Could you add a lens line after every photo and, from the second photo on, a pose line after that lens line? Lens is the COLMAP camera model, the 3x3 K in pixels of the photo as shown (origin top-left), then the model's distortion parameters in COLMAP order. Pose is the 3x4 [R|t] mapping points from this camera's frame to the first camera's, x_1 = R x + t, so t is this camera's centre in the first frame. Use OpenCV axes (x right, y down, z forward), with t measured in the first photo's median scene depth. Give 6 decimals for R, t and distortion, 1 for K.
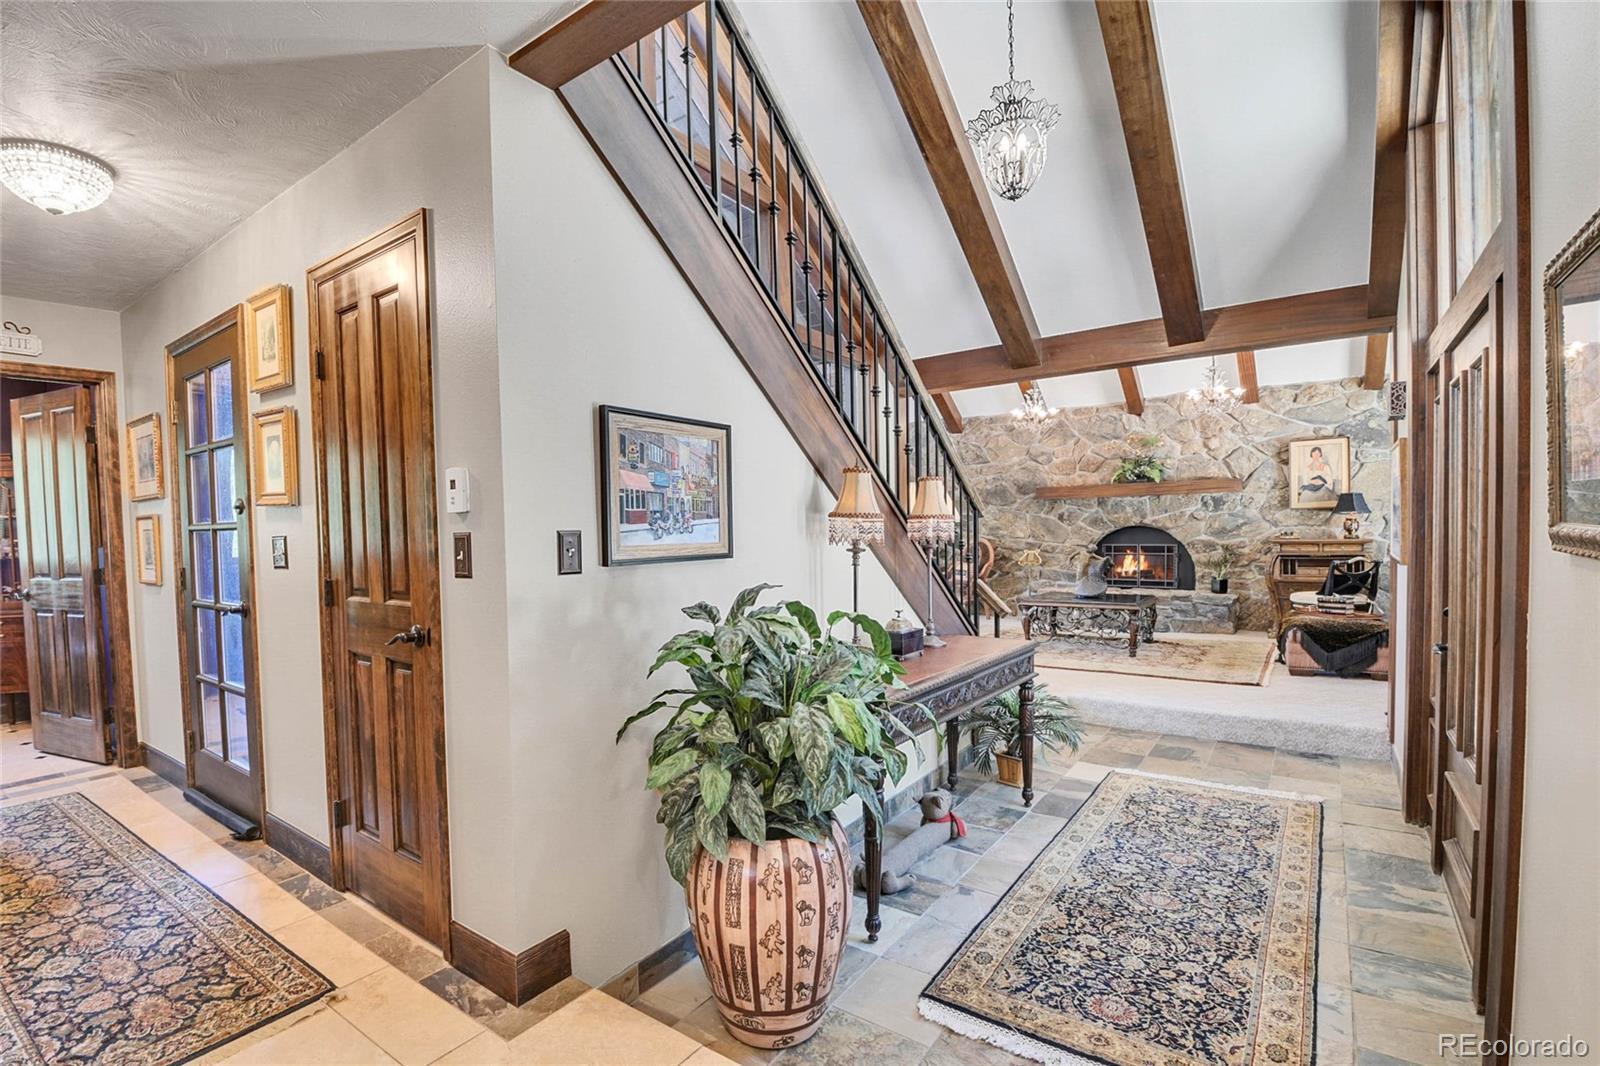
lens RADIAL K [[717.1, 0, 794.6], [0, 717.1, 546.3], [0, 0, 1]] dist [-0.004615, -0.001714]
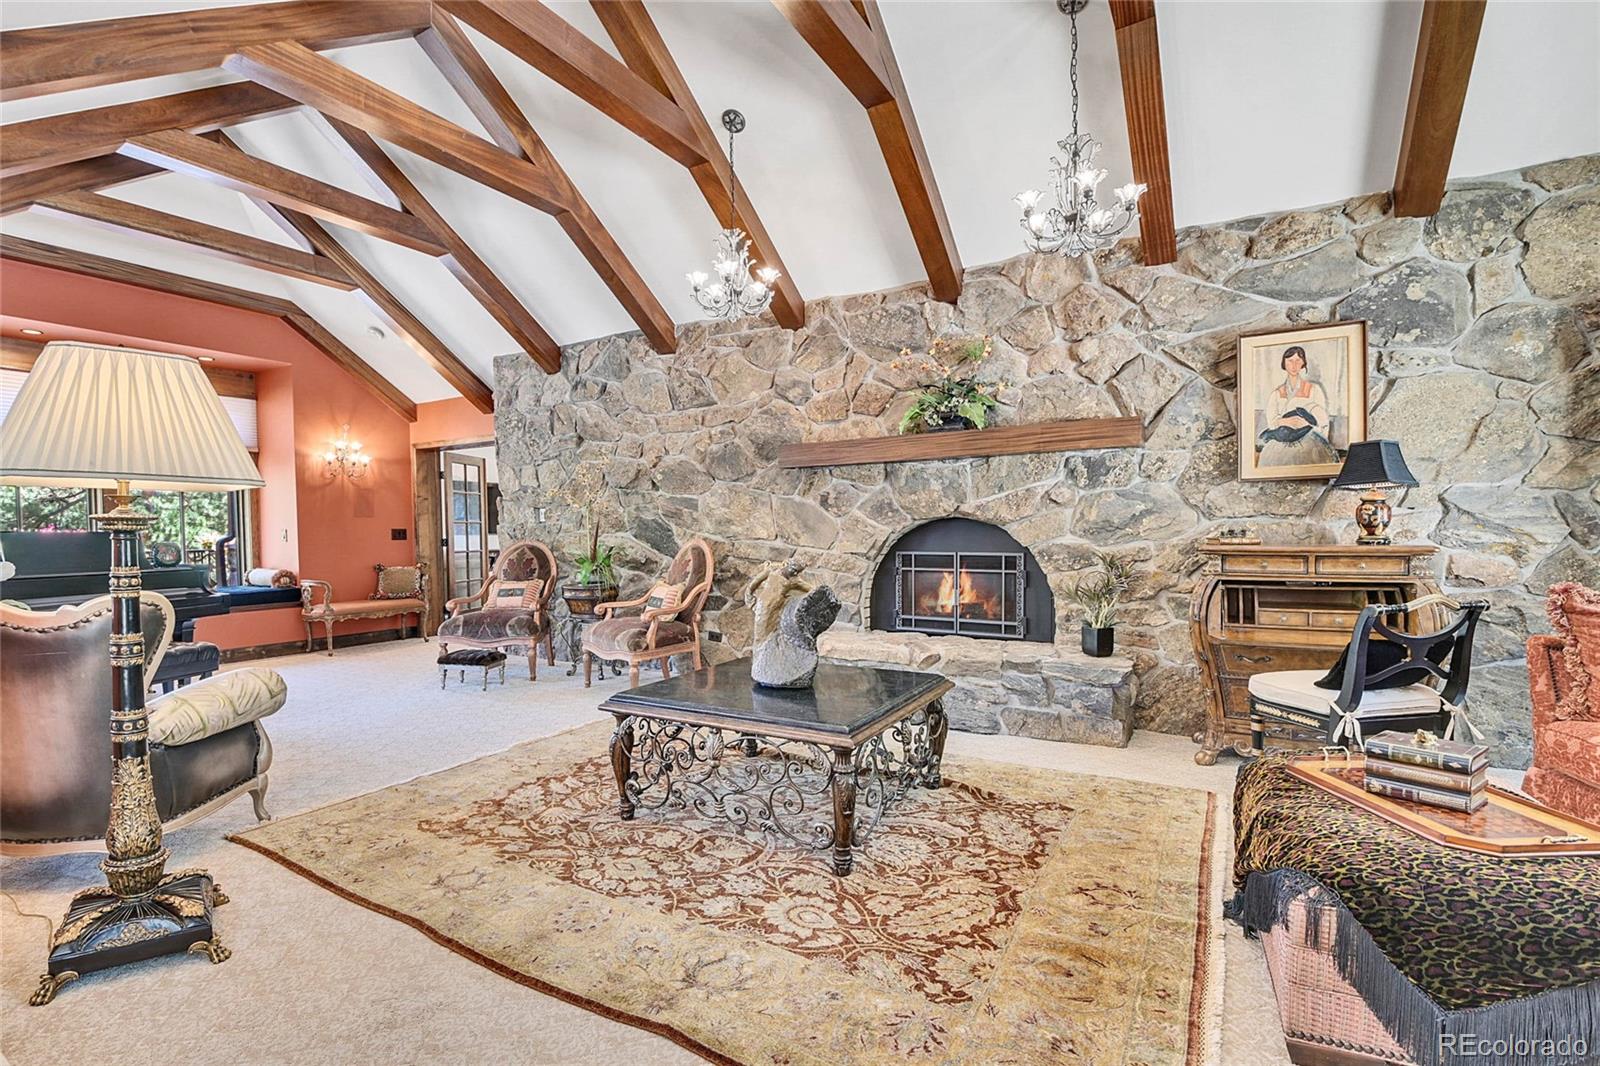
lens RADIAL K [[717.1, 0, 787.2], [0, 717.1, 539.9], [0, 0, 1]] dist [-0.004615, -0.001714]
pose [[0.996436, 0.010984, 0.083635, 0.342301], [-0.009625, 0.999815, -0.016626, -0.002483], [-0.083802, 0.015762, 0.996358, 0.532744]]
